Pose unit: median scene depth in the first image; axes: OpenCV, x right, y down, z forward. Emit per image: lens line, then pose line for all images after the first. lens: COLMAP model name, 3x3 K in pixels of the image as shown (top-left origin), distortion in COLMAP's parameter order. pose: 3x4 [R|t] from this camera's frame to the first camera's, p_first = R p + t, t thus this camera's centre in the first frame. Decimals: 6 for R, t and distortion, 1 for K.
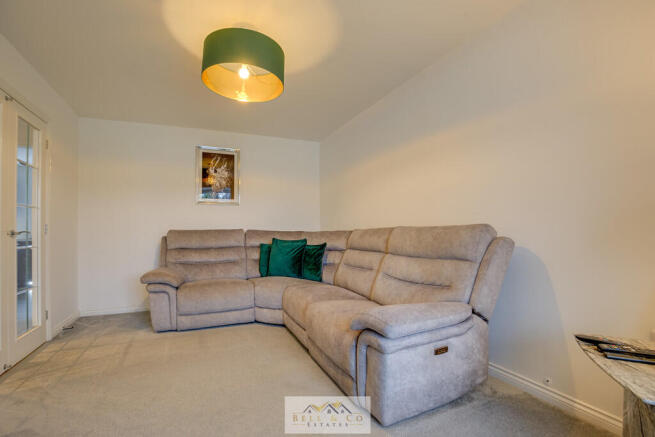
lens RADIAL K [[315.5, 0, 328.3], [0, 315.5, 226.5], [0, 0, 1]] dist [-0.033719, 0.000155]
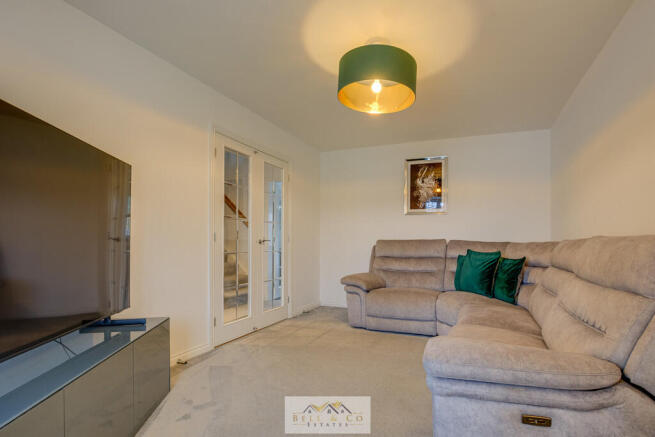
lens RADIAL K [[319.5, 0, 329.1], [0, 319.5, 241.1], [0, 0, 1]] dist [-0.031771, 0.000648]
pose [[0.702372, 0.008180, -0.711763, 0.214231], [0.002629, 0.999897, 0.014085, -0.000490], [0.711805, -0.011764, 0.702279, 0.088474]]
